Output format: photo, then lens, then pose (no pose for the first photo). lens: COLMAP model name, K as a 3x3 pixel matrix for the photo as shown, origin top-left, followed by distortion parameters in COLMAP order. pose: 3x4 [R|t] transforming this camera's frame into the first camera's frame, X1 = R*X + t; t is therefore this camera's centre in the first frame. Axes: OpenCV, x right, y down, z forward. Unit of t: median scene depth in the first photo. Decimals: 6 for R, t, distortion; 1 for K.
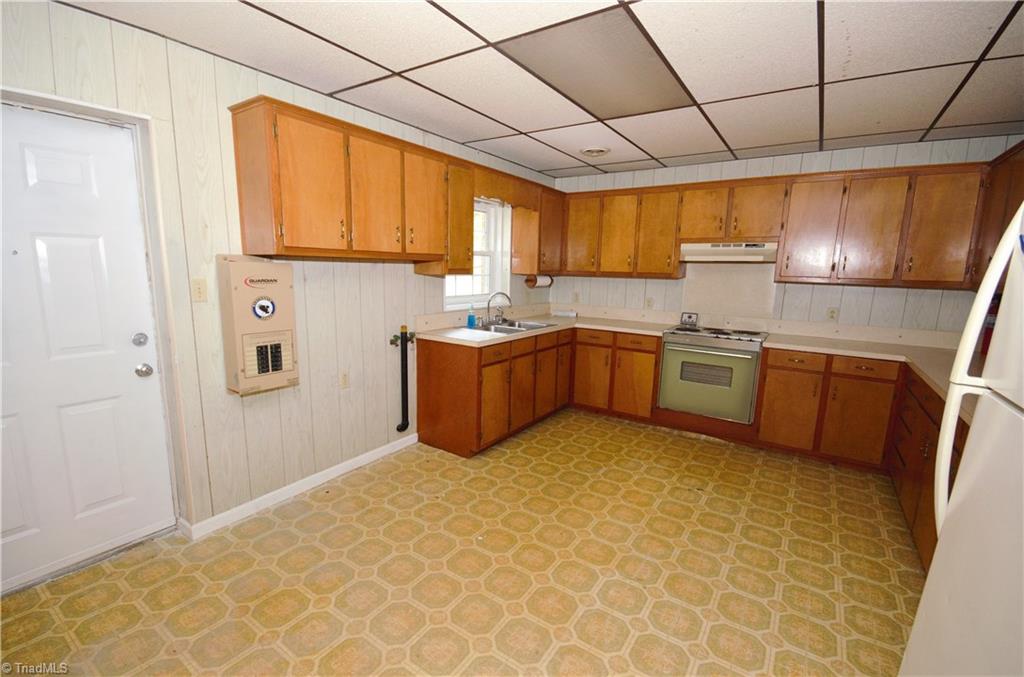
lens RADIAL K [[449.3, 0, 512.0], [0, 449.3, 344.8], [0, 0, 1]] dist [-0.000445, -0.006452]
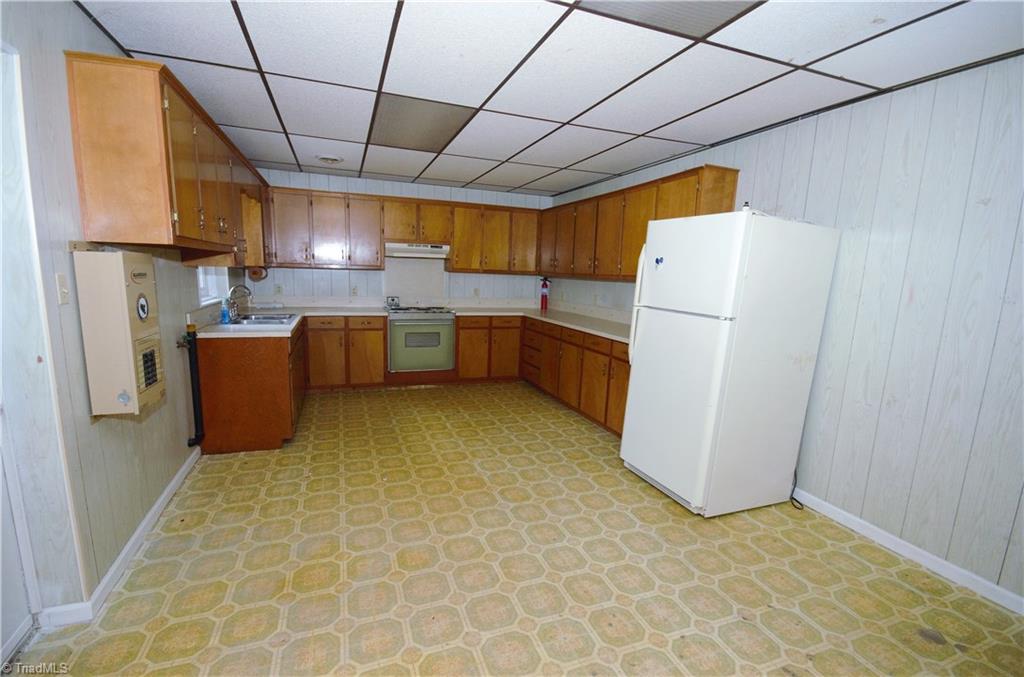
lens RADIAL K [[449.3, 0, 509.4], [0, 449.3, 341.5], [0, 0, 1]] dist [-0.000445, -0.006452]
pose [[0.580083, -0.130077, 0.804104, -0.568673], [0.118901, 0.990115, 0.074393, -0.000177], [-0.805833, 0.052455, 0.589815, -0.023345]]
